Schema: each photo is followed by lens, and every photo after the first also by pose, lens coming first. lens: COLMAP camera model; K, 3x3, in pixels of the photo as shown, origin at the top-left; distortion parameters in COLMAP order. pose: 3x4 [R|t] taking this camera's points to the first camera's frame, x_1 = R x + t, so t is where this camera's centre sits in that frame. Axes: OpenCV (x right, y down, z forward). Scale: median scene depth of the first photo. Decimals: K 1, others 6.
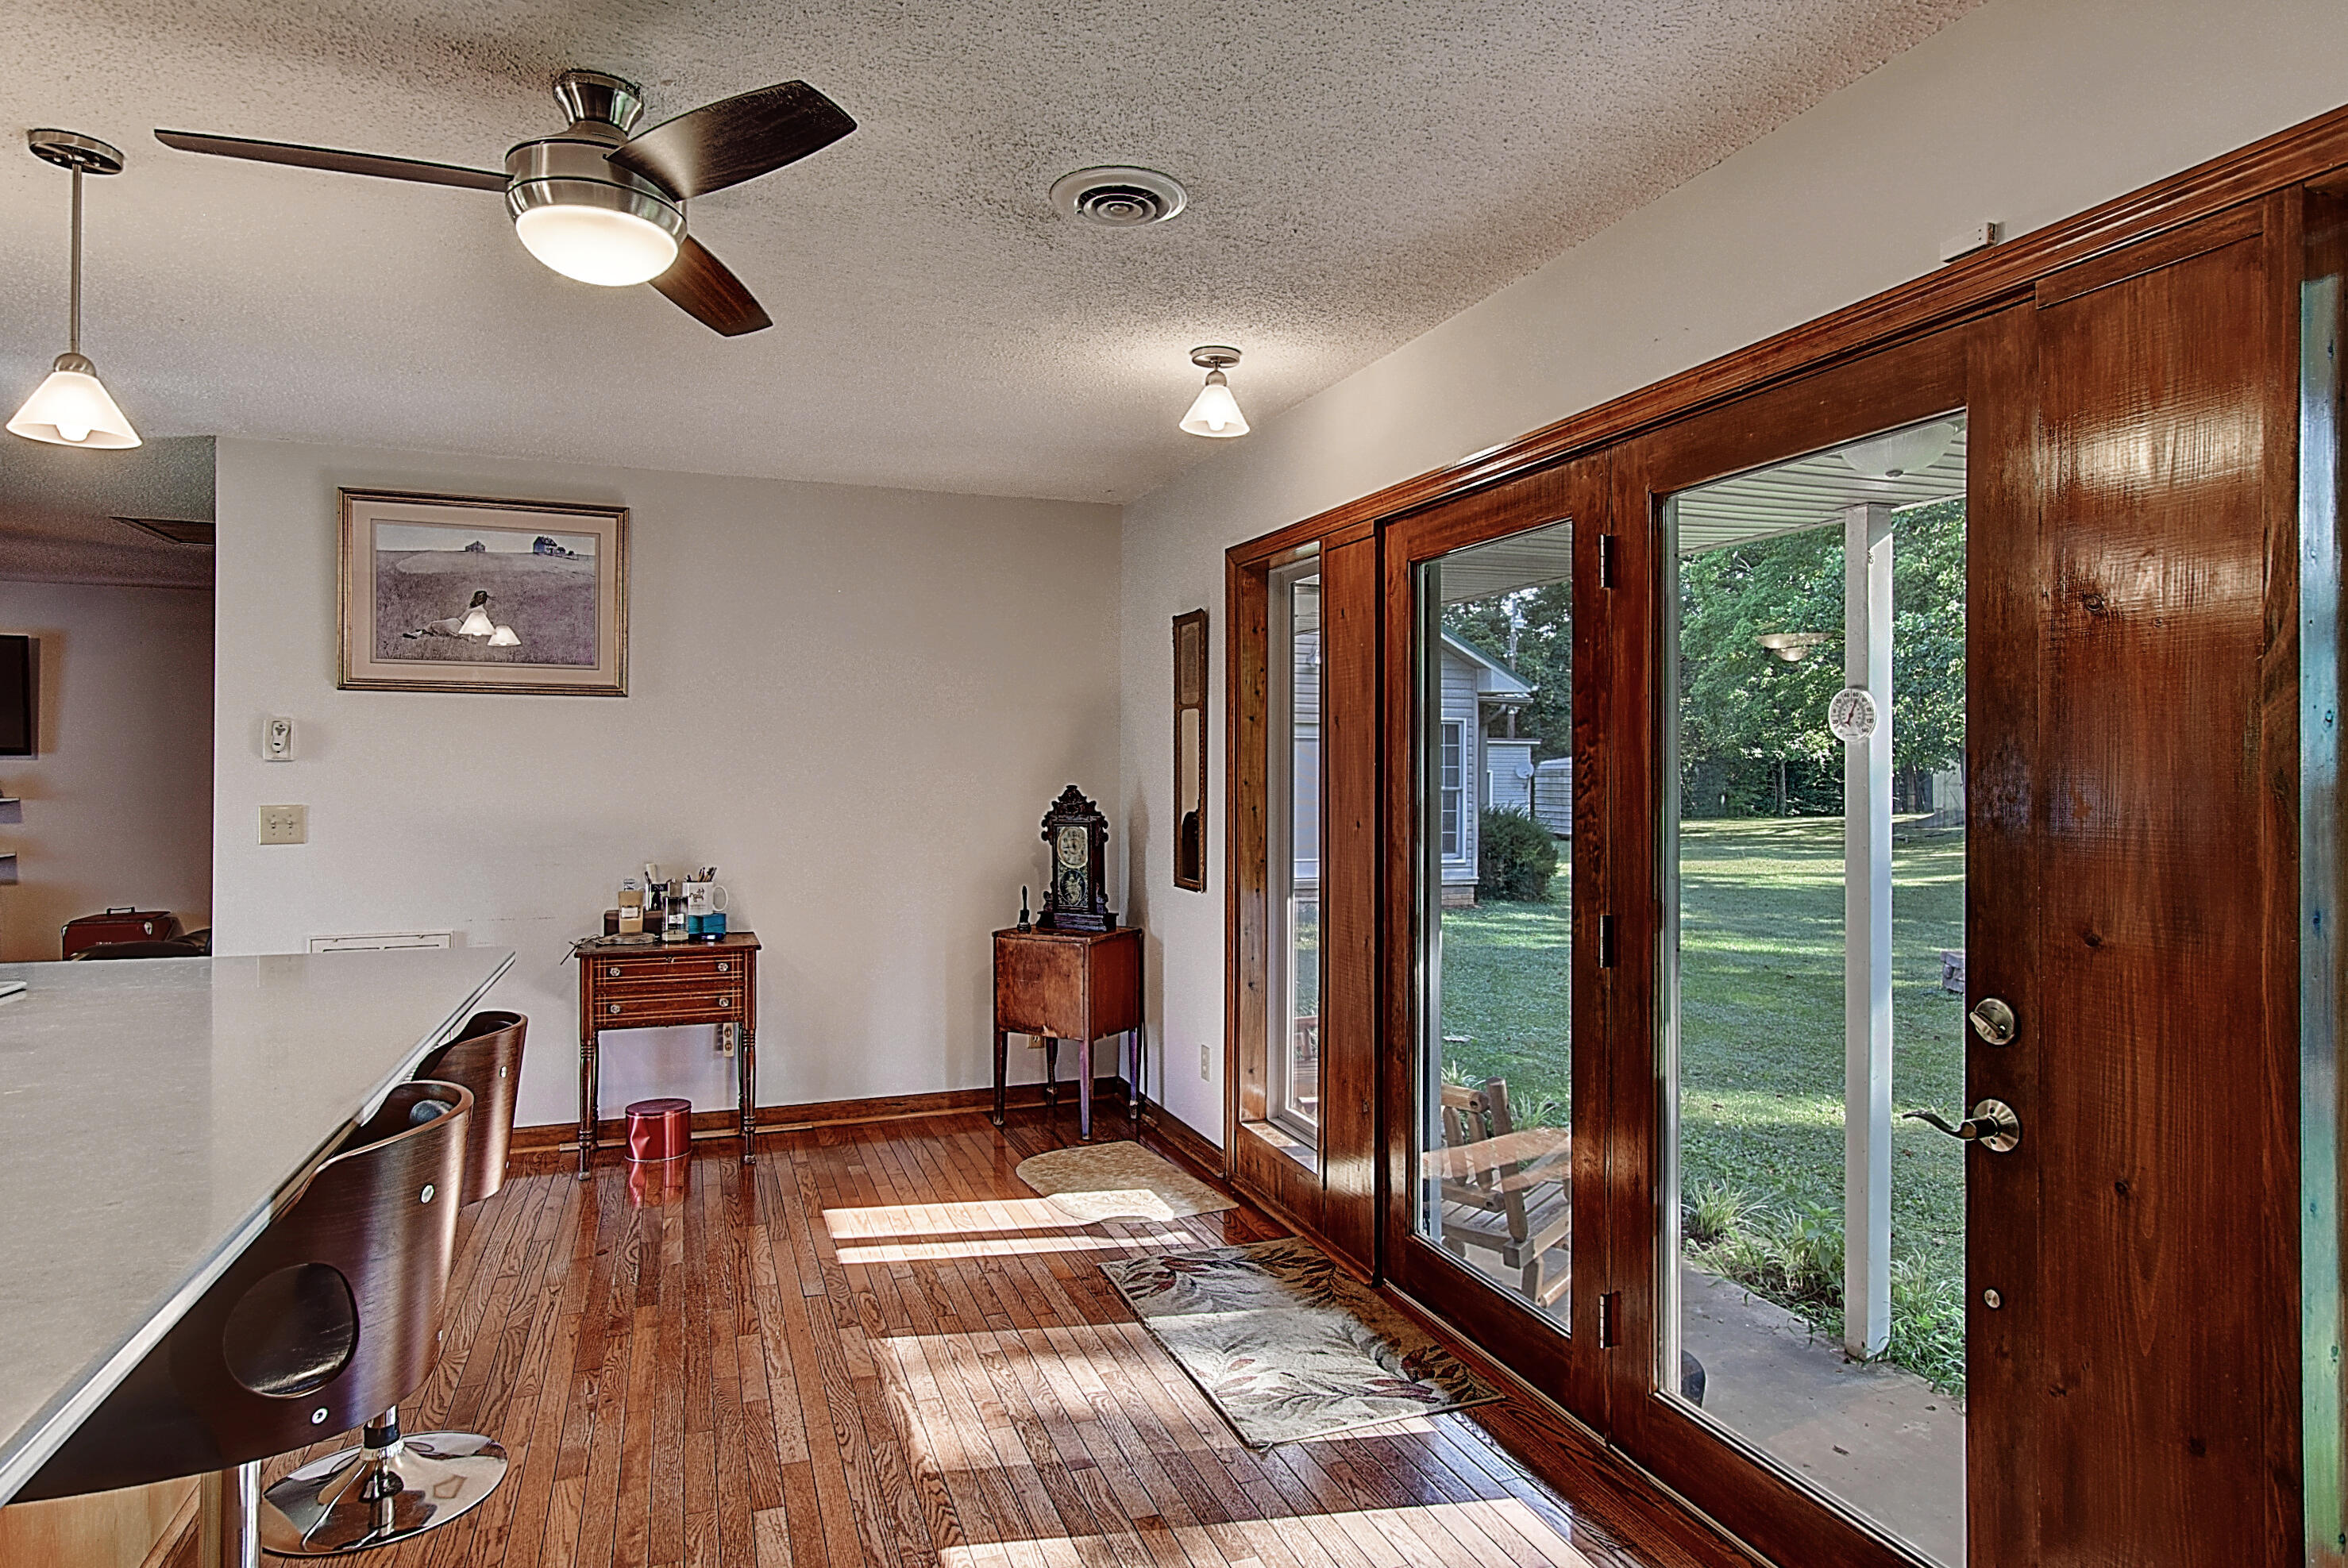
lens RADIAL K [[1318.1, 0, 1171.3], [0, 1318.1, 776.7], [0, 0, 1]] dist [-0.000021, -0.000002]
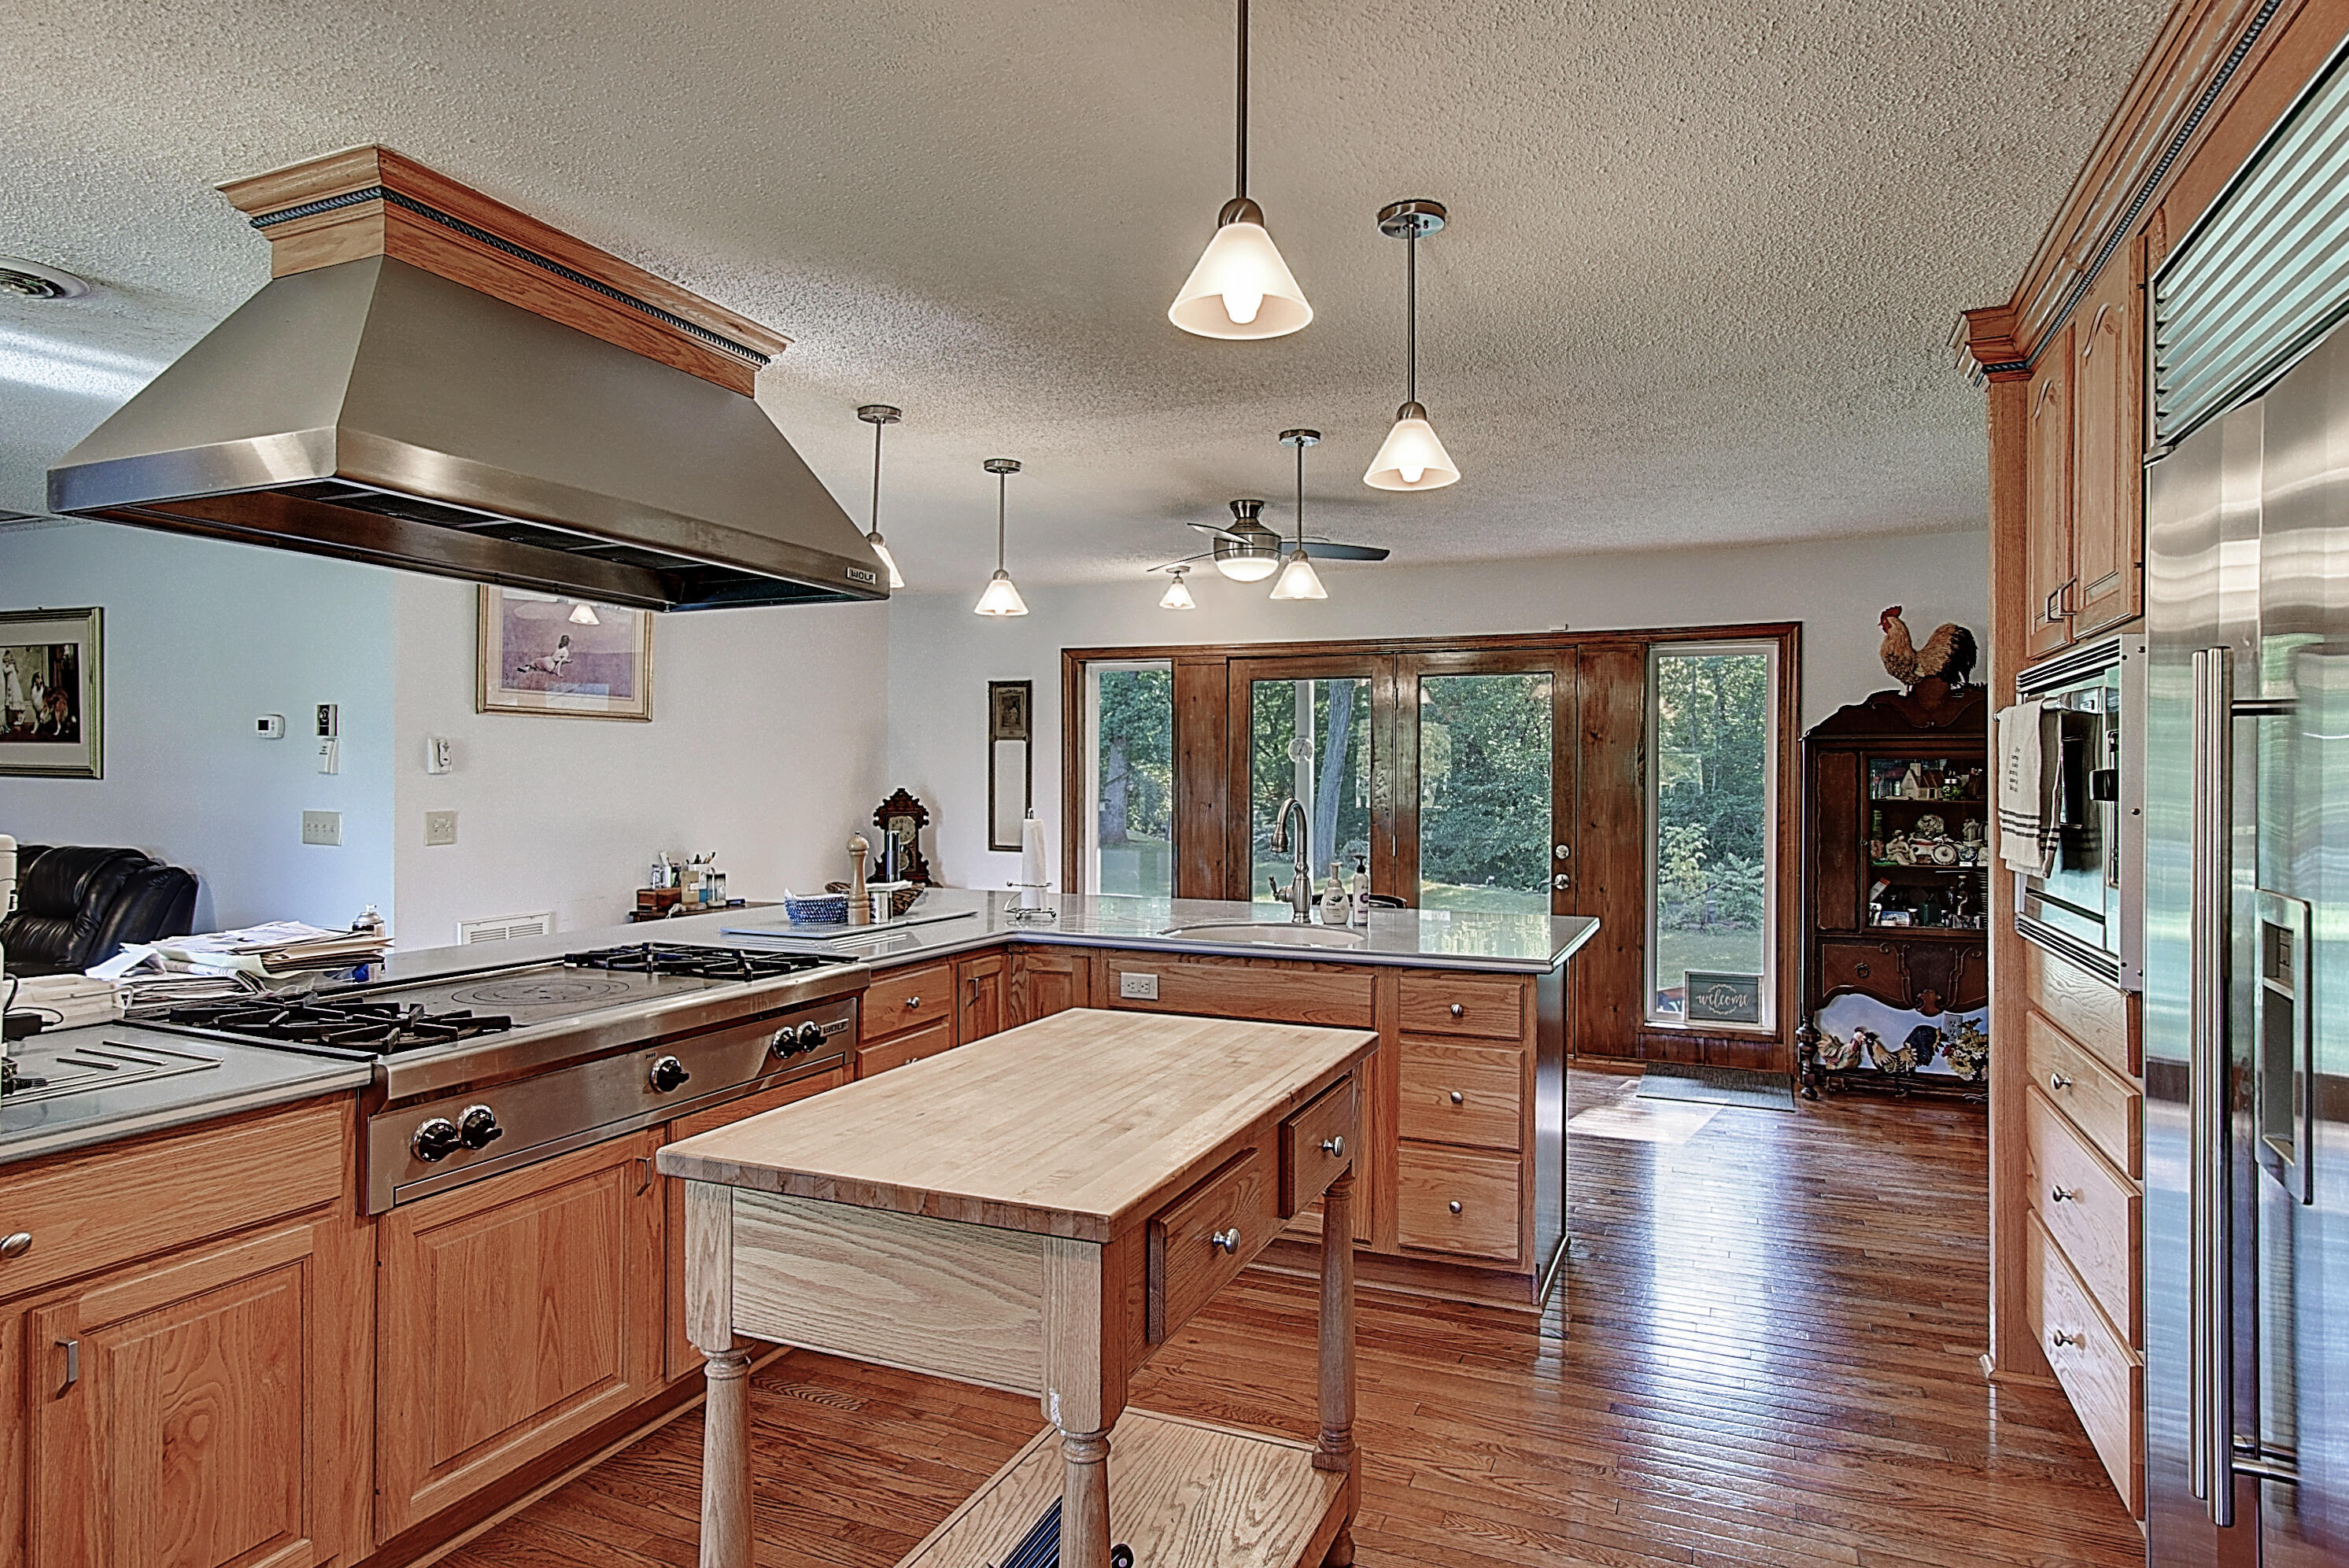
lens RADIAL K [[1318.6, 0, 1175.0], [0, 1318.6, 778.1], [0, 0, 1]] dist [-0.000021, -0.000002]
pose [[0.685921, -0.004171, 0.727664, -1.002014], [0.002556, 0.999991, 0.003323, -0.009601], [-0.727671, -0.000420, 0.685926, -0.250833]]
